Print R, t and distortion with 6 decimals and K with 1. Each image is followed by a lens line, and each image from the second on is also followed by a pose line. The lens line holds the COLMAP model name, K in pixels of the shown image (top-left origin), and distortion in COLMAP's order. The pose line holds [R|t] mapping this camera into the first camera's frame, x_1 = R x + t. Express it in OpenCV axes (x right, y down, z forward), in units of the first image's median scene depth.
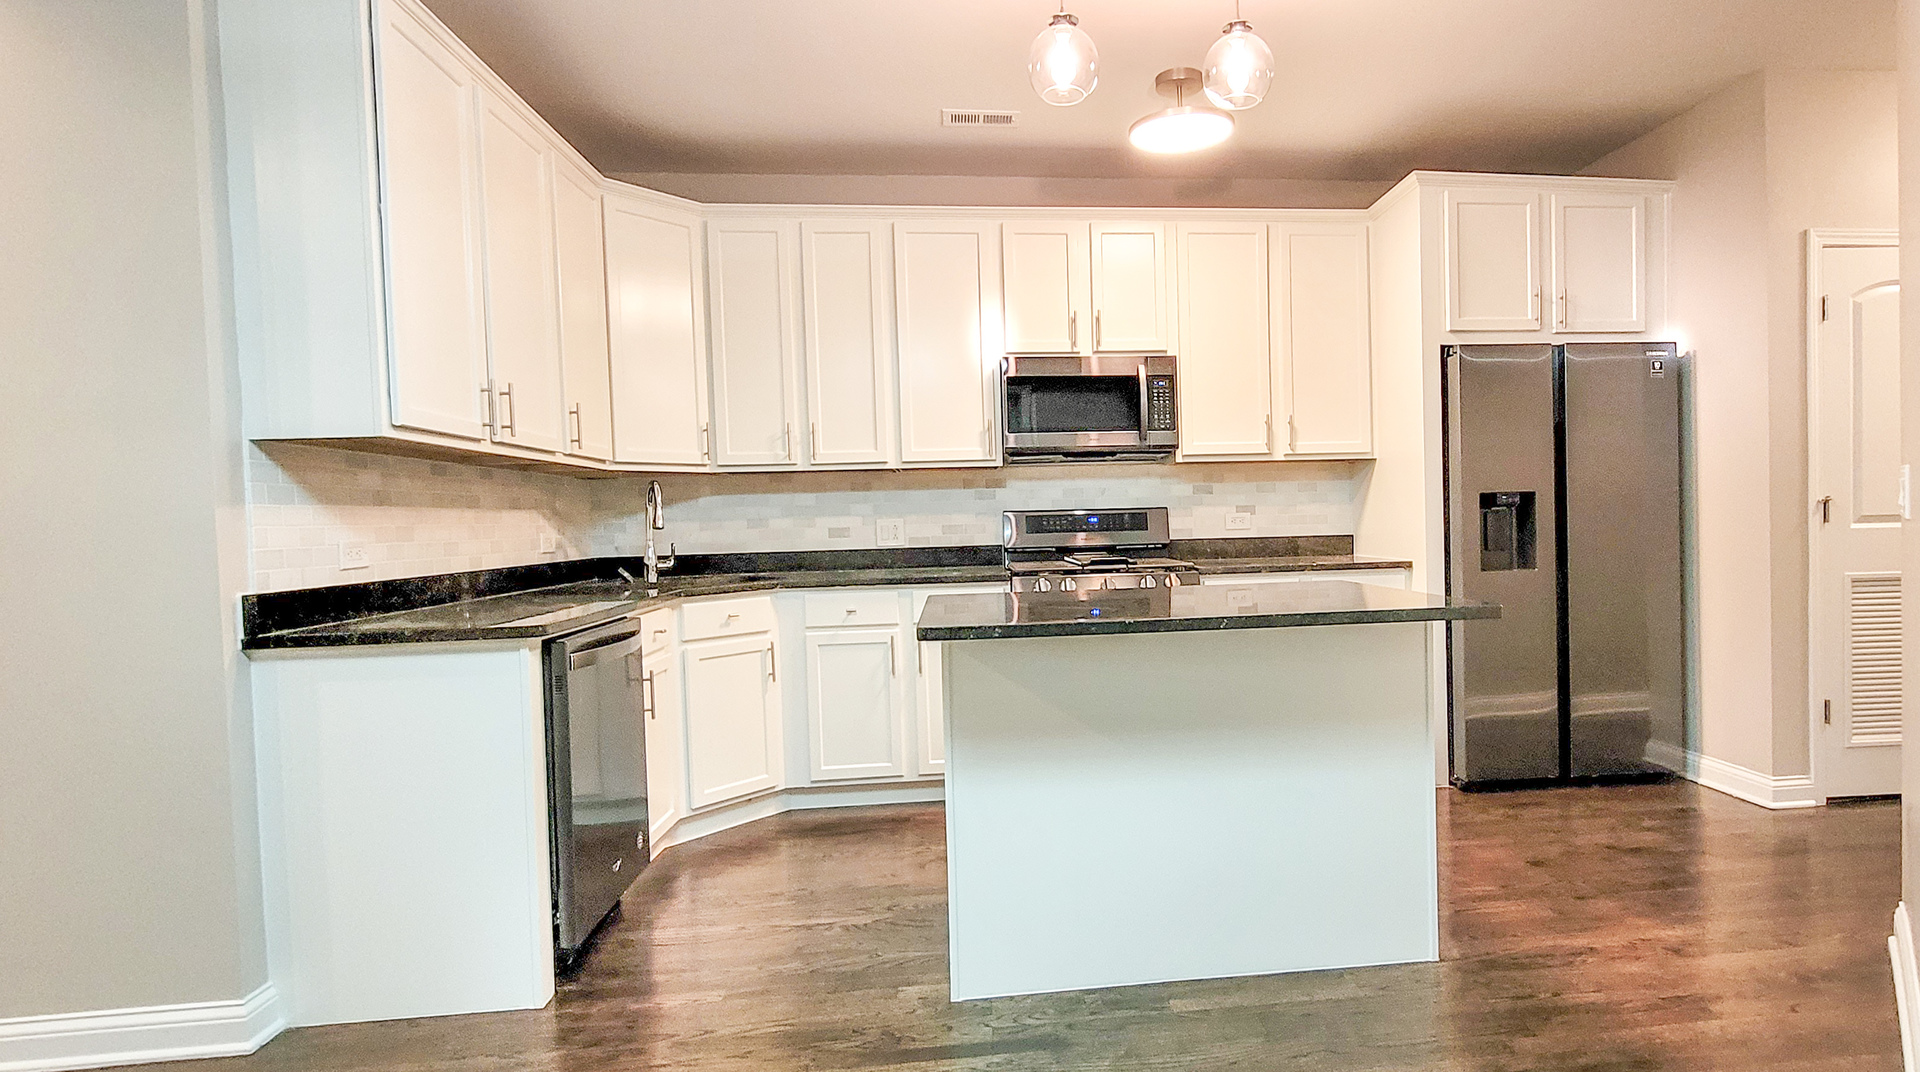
lens RADIAL K [[869.2, 0, 959.4], [0, 869.2, 532.1], [0, 0, 1]] dist [0.001563, -0.000257]
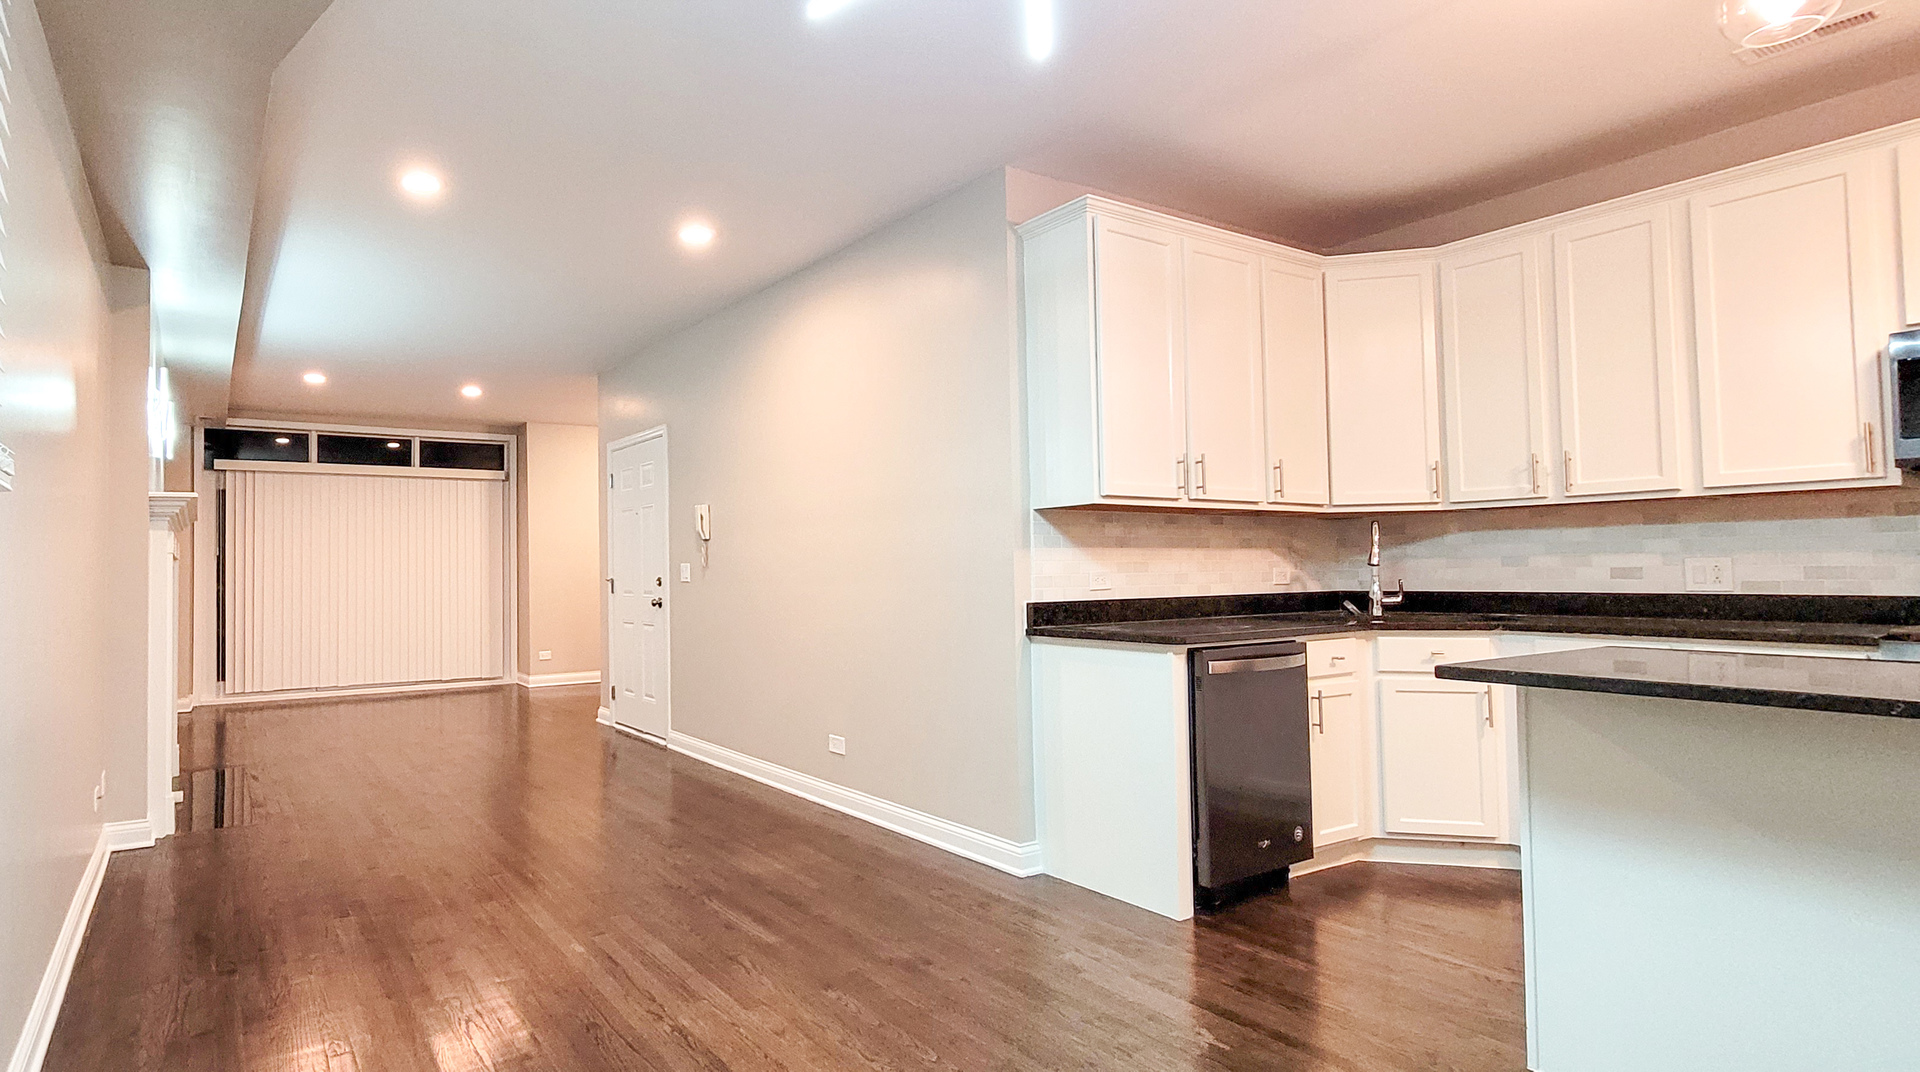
lens RADIAL K [[869.2, 0, 959.4], [0, 869.2, 532.1], [0, 0, 1]] dist [0.001563, -0.000257]
pose [[0.589364, -0.013824, -0.807749, 0.241330], [-0.015713, 0.999468, -0.028571, -0.007122], [0.807715, 0.029531, 0.588834, -0.050887]]
